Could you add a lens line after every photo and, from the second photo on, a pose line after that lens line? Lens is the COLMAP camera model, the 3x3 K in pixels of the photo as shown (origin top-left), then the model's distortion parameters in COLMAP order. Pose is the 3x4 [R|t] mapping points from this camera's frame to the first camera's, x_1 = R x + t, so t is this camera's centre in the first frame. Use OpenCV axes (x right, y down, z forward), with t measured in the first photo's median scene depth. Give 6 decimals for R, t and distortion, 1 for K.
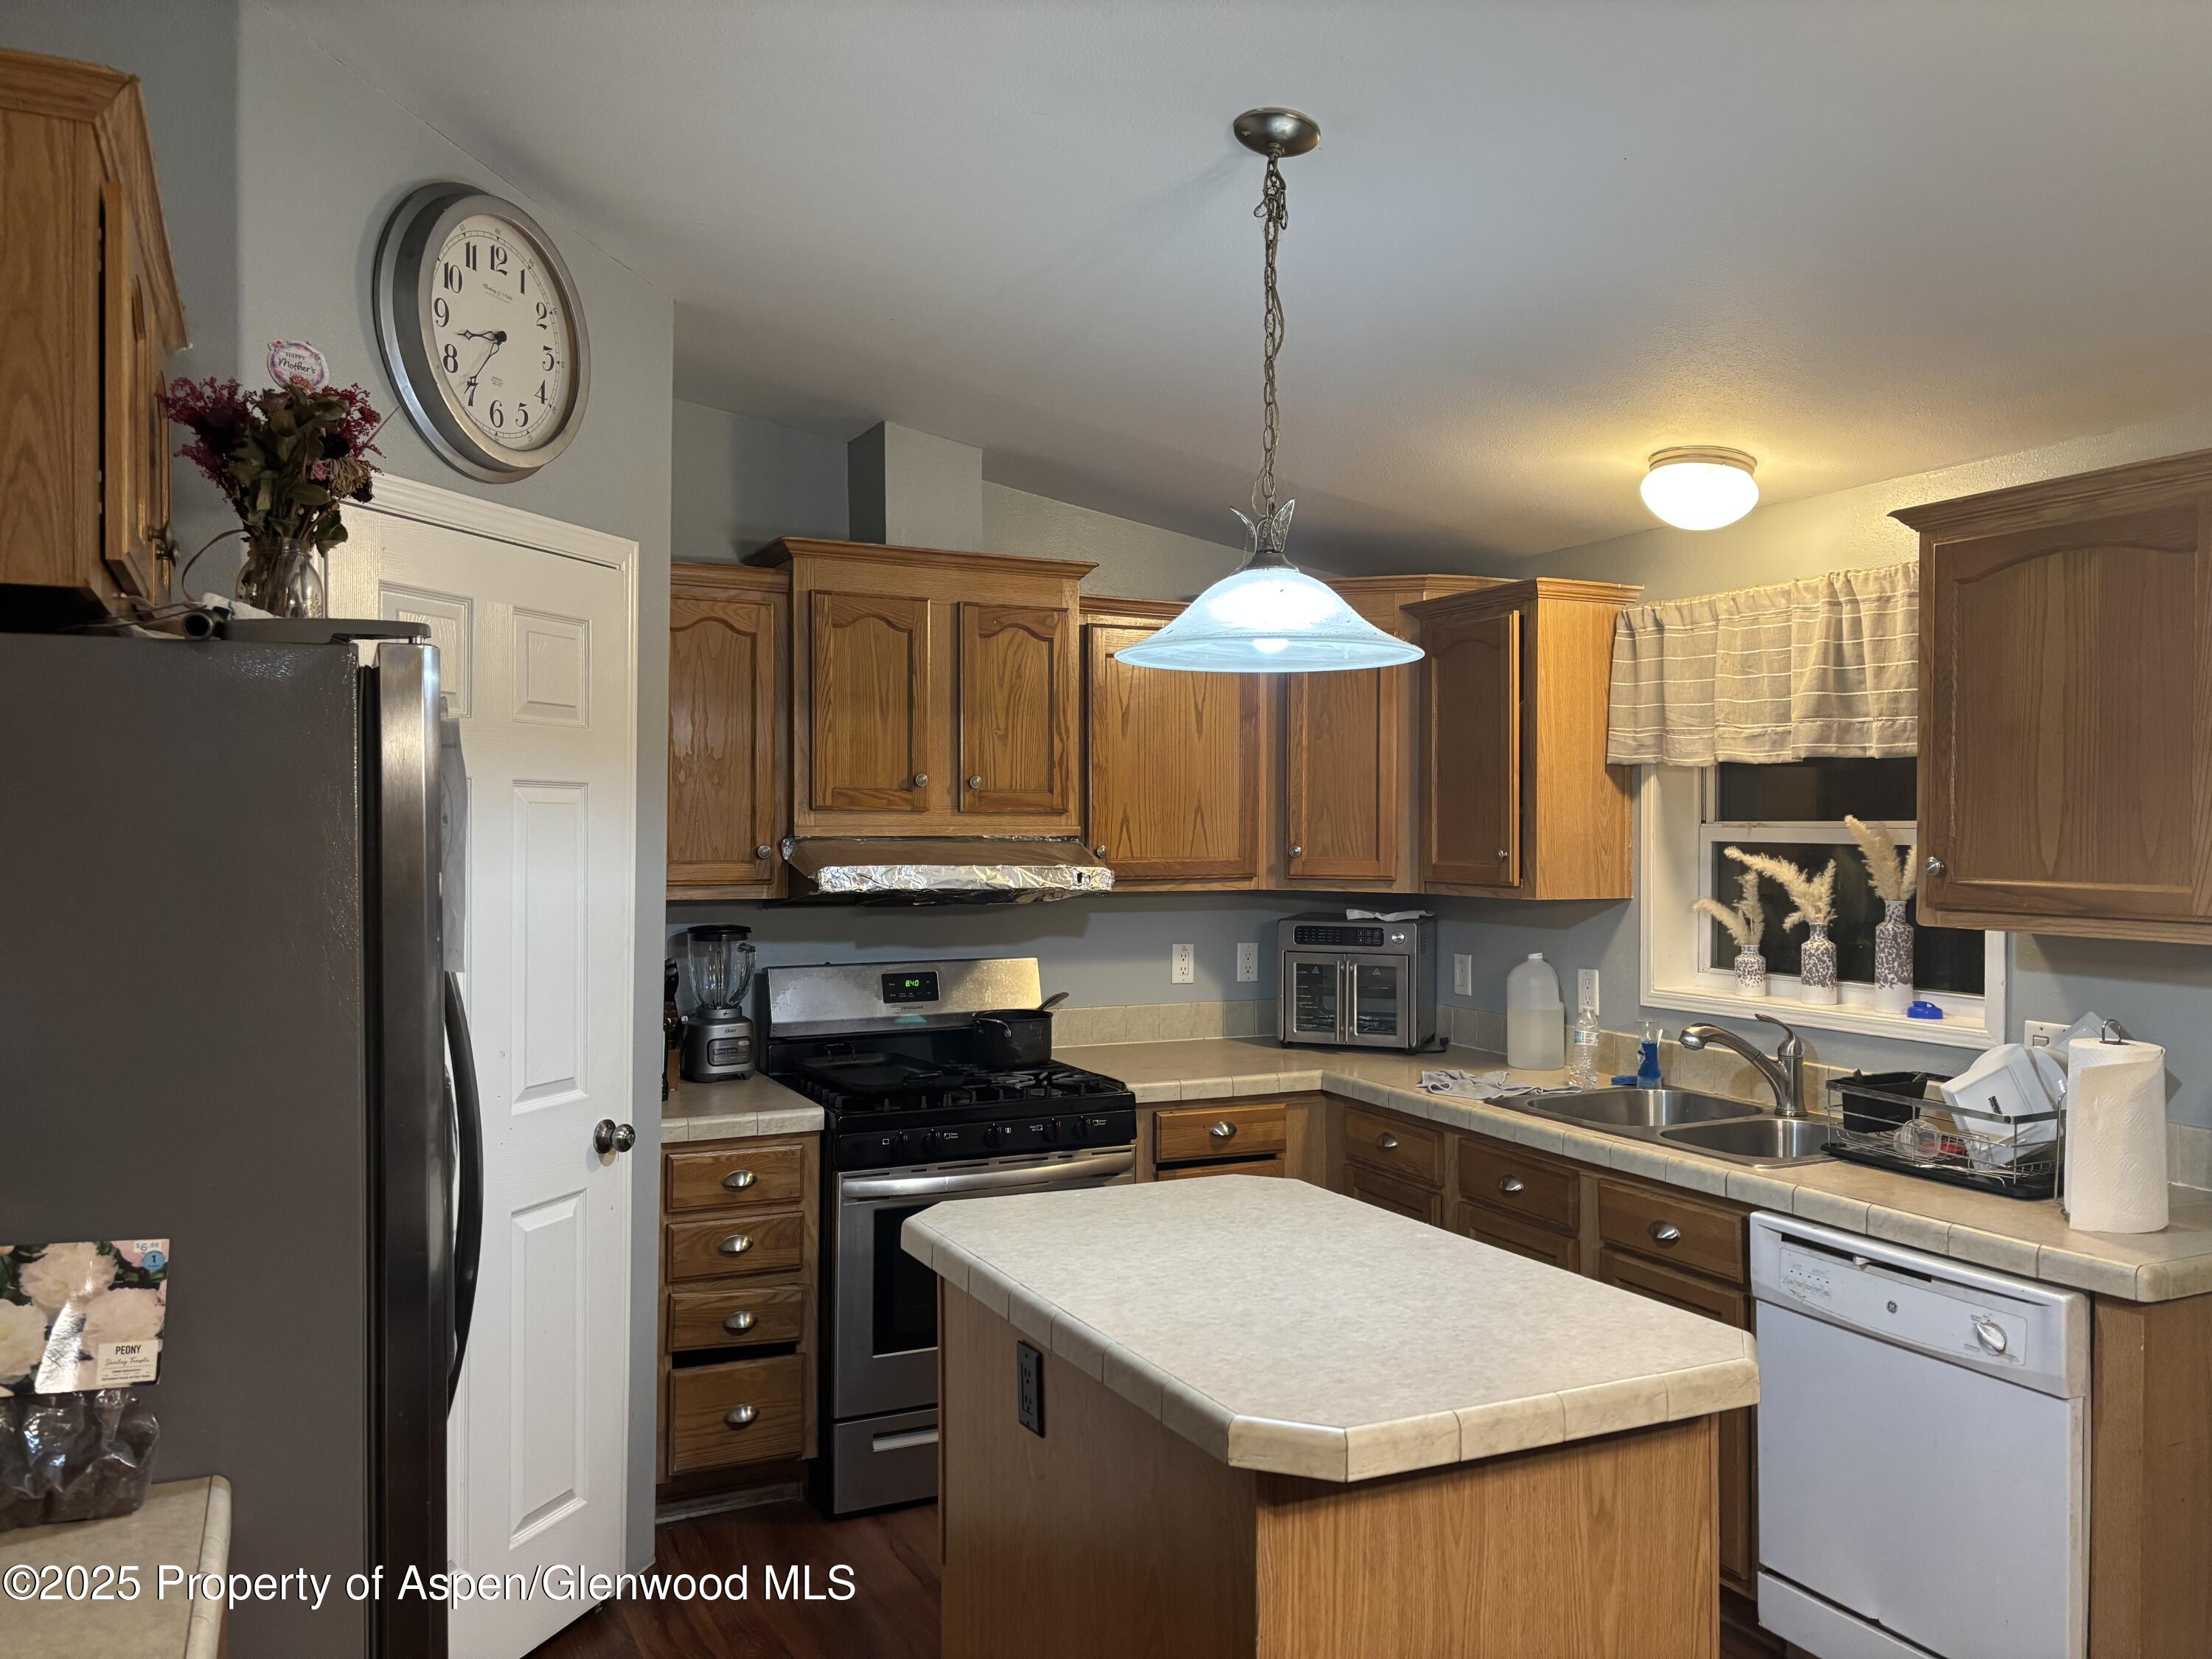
lens RADIAL K [[1690.1, 0, 1104.8], [0, 1690.1, 861.7], [0, 0, 1]] dist [0.143596, -0.183731]
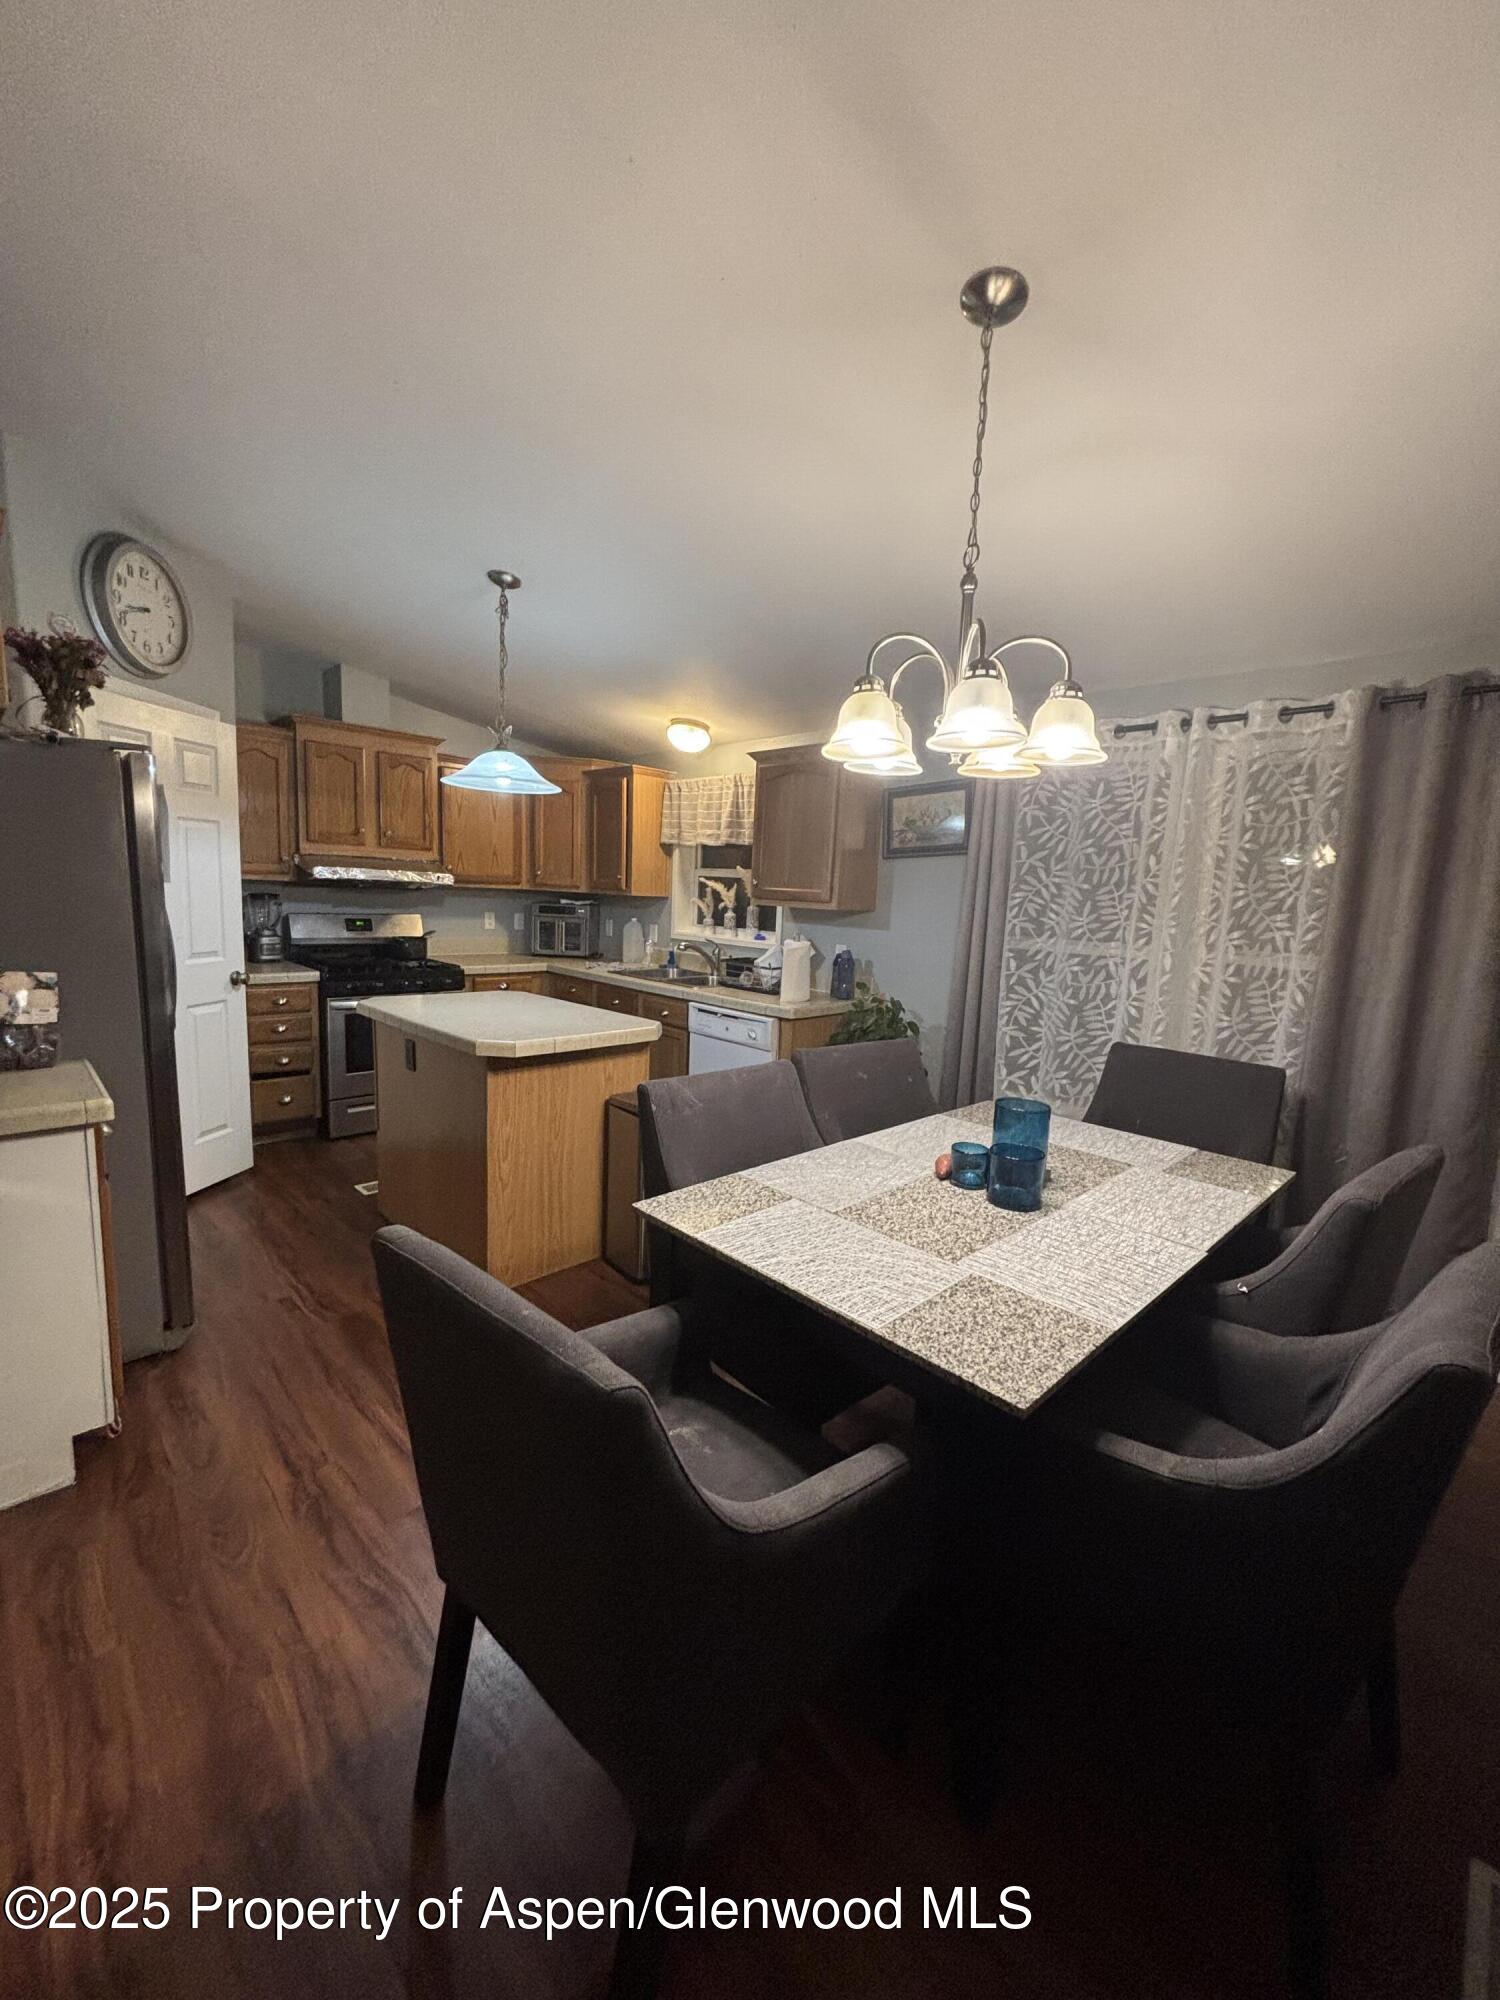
lens RADIAL K [[805.5, 0, 750.1], [0, 805.5, 1008.8], [0, 0, 1]] dist [0.026789, -0.028452]
pose [[0.945755, -0.007603, 0.324790, 0.030539], [-0.036704, 0.990825, 0.130072, 0.029239], [-0.322799, -0.134937, 0.936799, -0.224546]]
